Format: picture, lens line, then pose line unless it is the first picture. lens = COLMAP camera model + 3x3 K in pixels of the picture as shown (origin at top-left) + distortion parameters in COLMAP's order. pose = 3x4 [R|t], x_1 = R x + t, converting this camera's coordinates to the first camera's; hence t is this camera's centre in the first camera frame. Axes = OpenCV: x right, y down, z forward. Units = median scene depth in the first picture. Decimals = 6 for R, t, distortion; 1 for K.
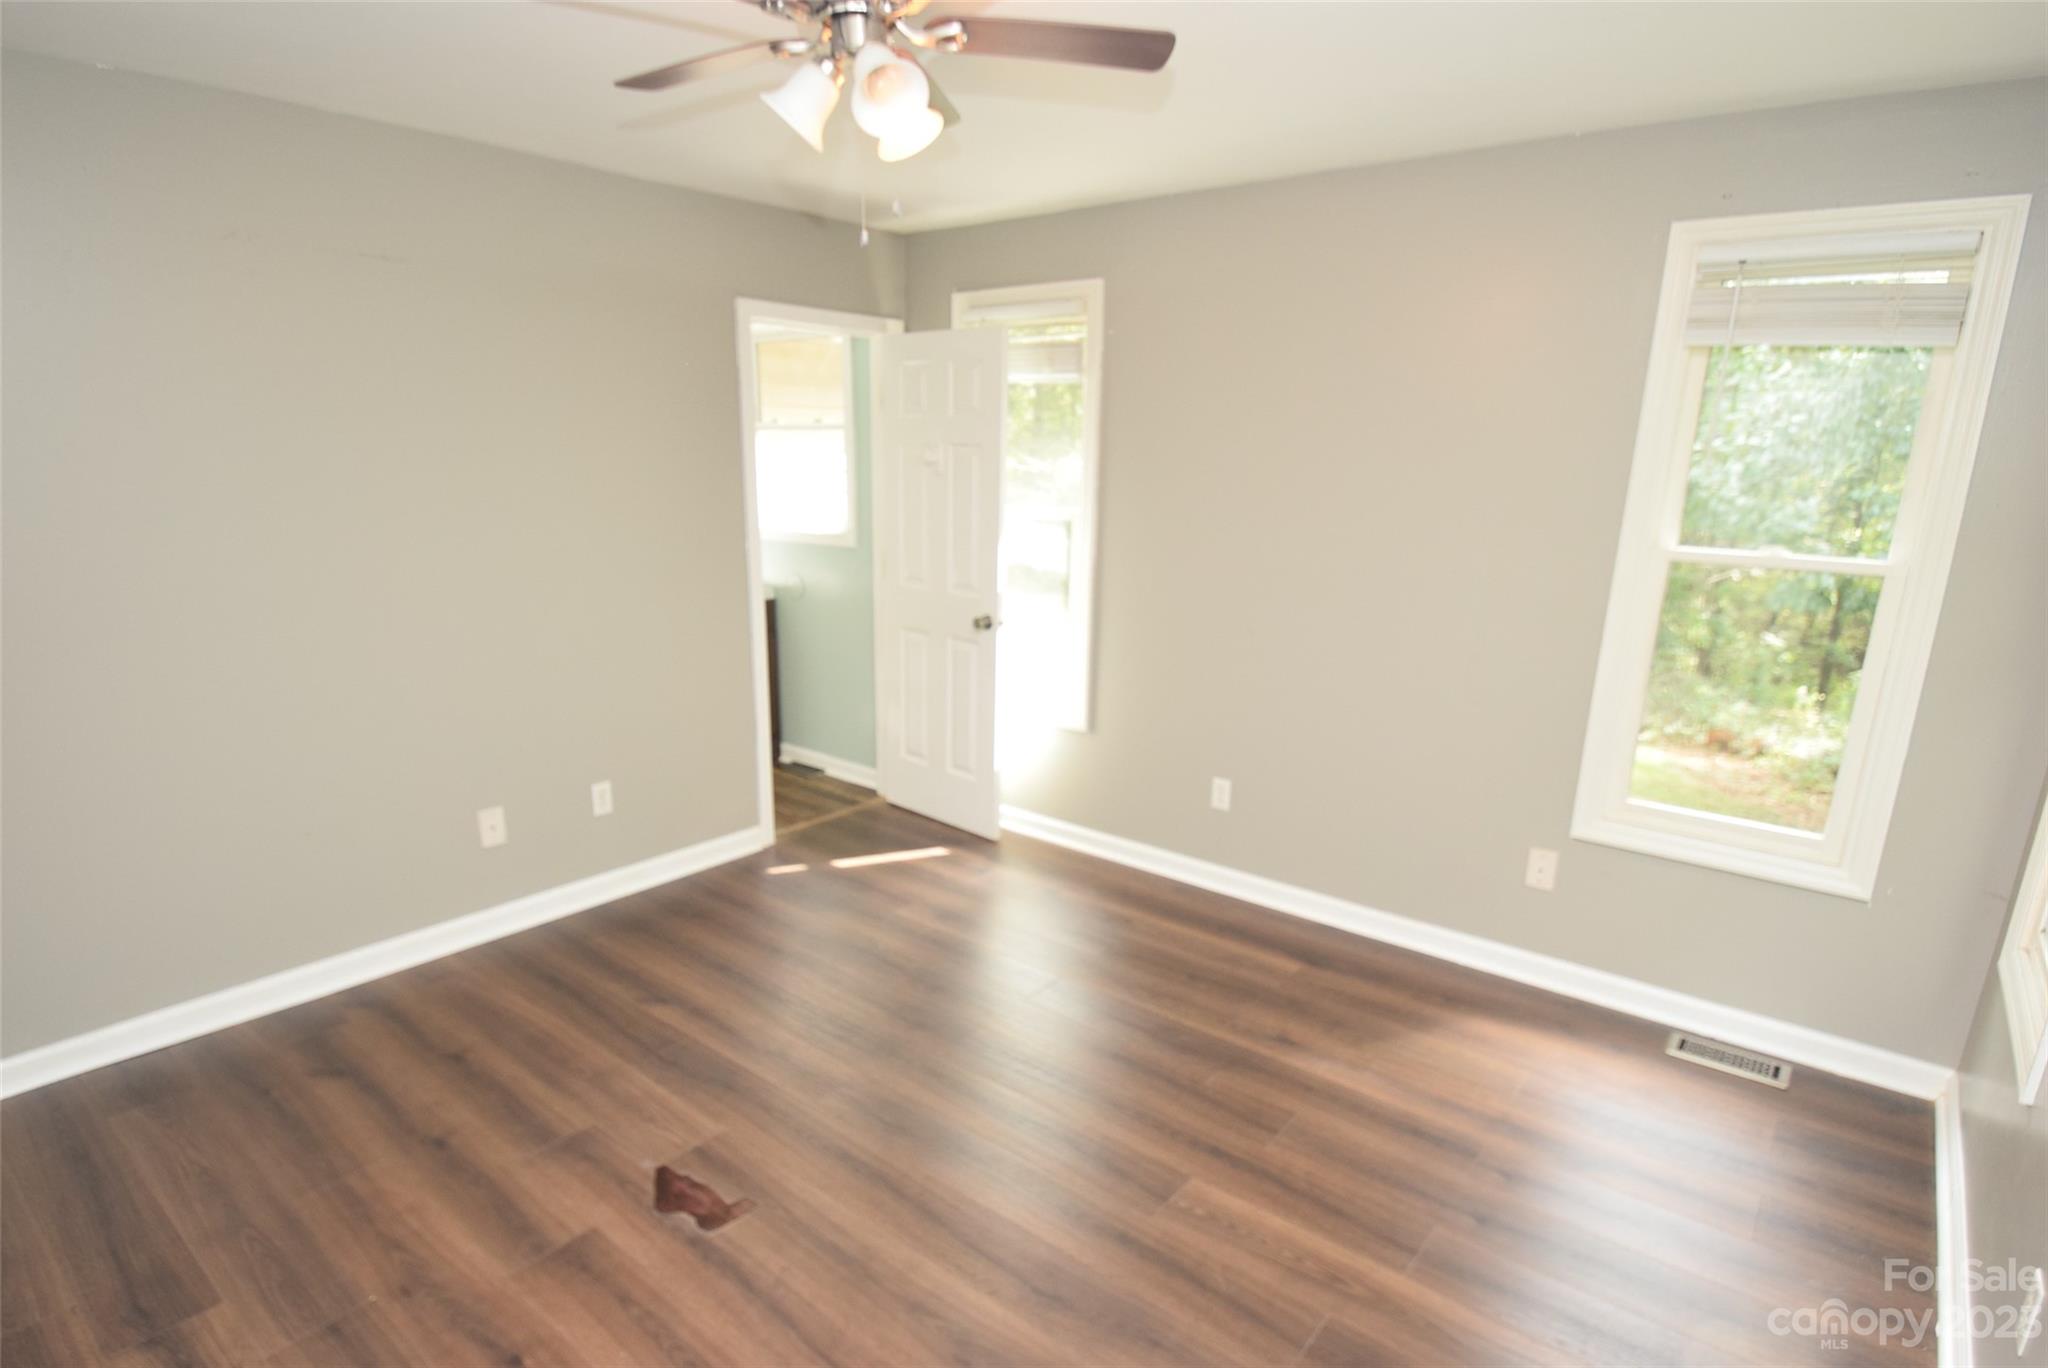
lens RADIAL K [[1071.1, 0, 1001.9], [0, 1071.1, 744.6], [0, 0, 1]] dist [0.004157, 0.000541]
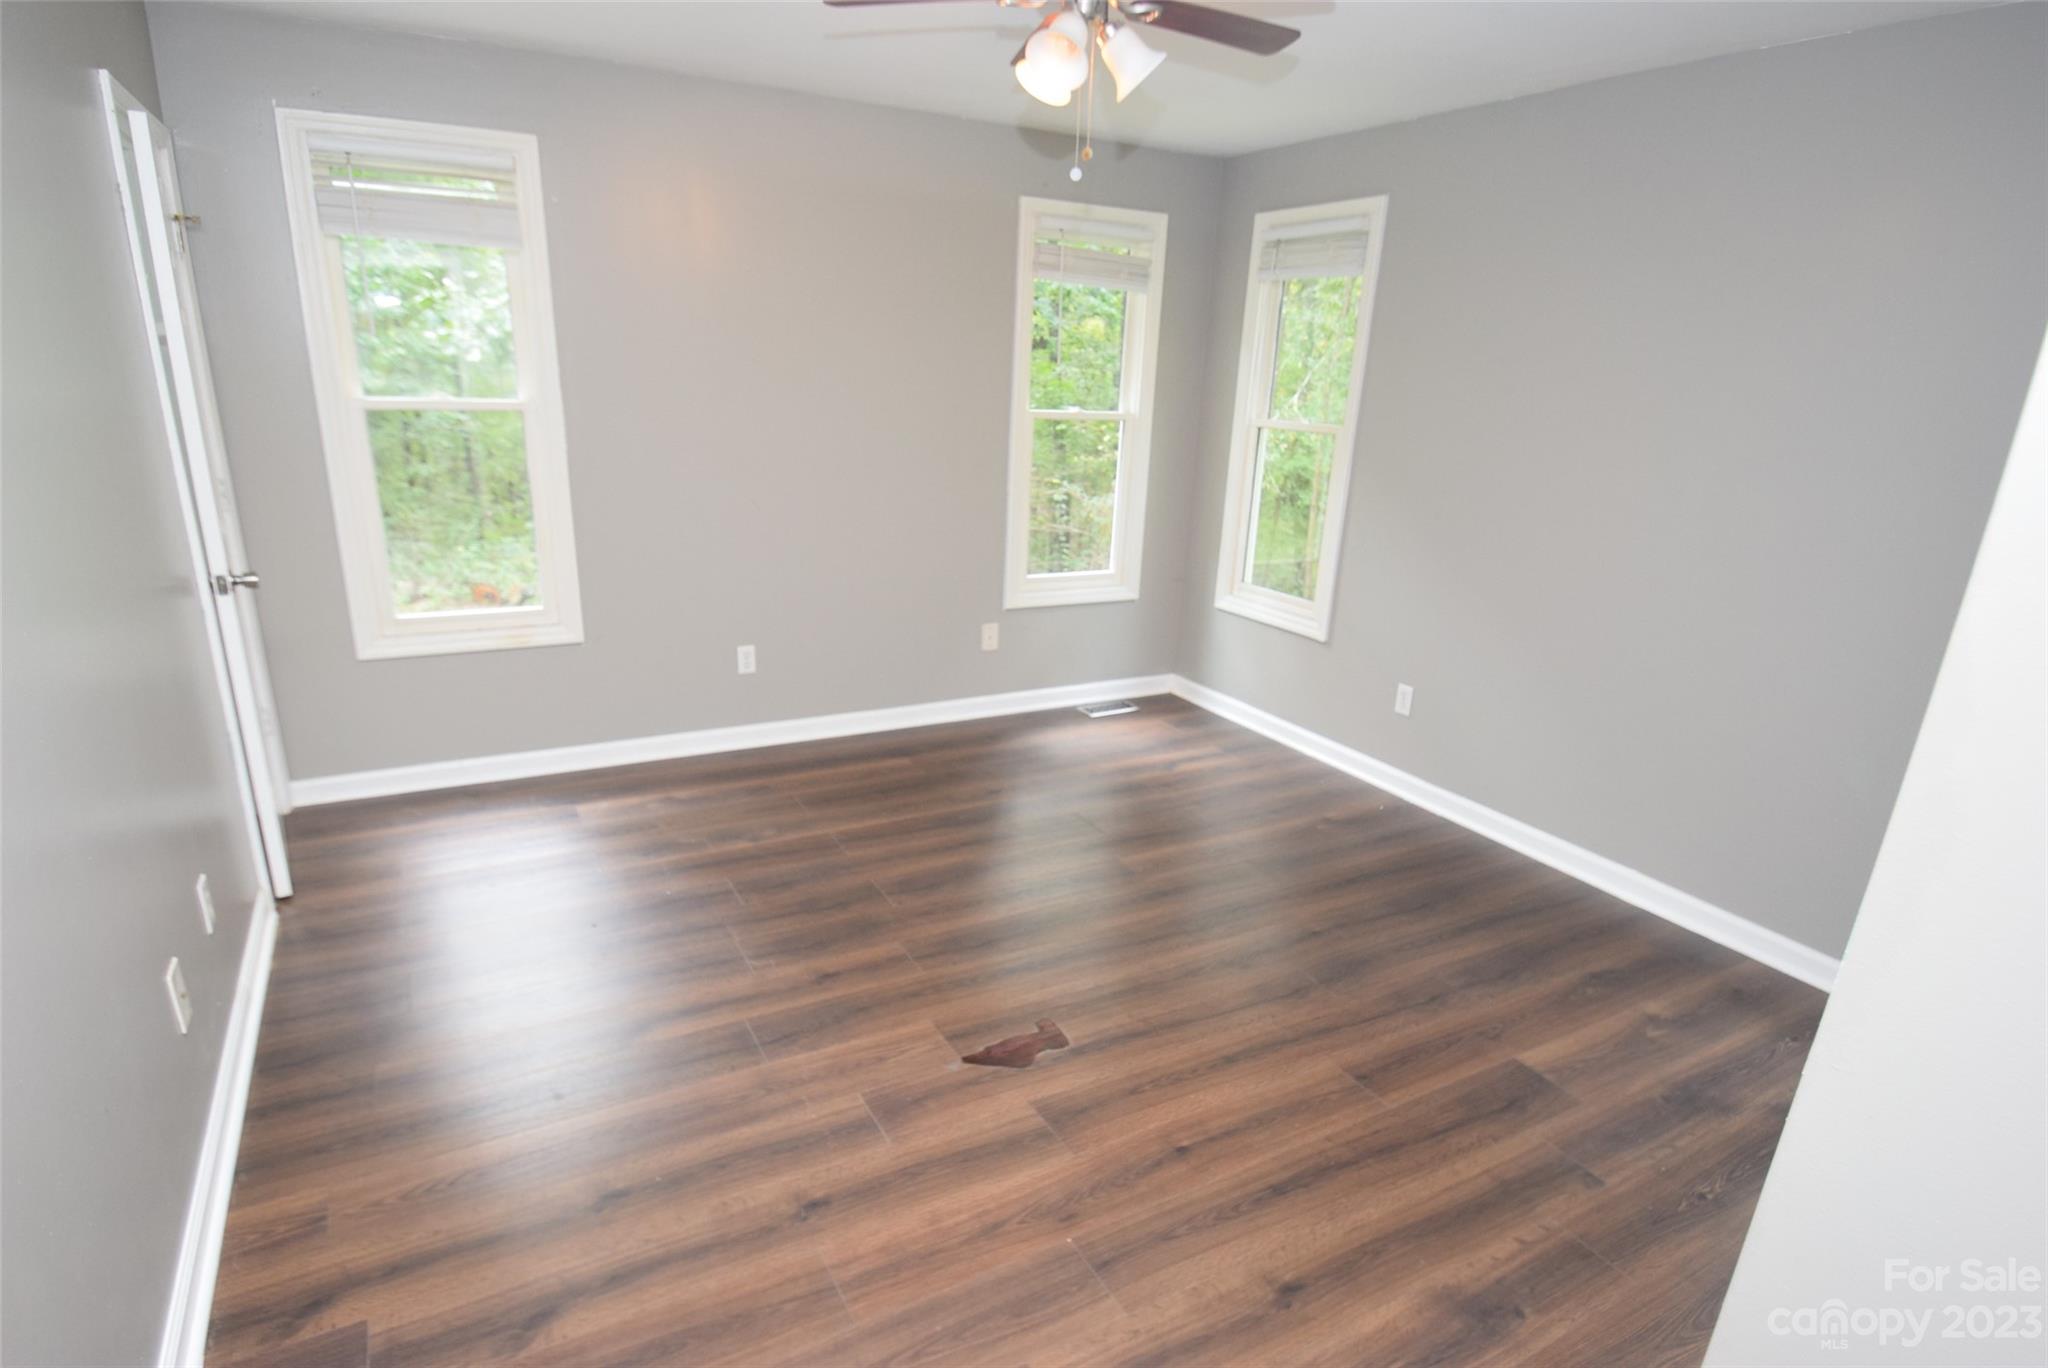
lens RADIAL K [[1073.1, 0, 1017.5], [0, 1073.1, 739.2], [0, 0, 1]] dist [0.001247, -0.019477]
pose [[0.357450, -0.297769, 0.885191, -0.974964], [0.216291, 0.948436, 0.231703, -0.099251], [-0.908542, 0.108637, 0.403423, 0.457507]]
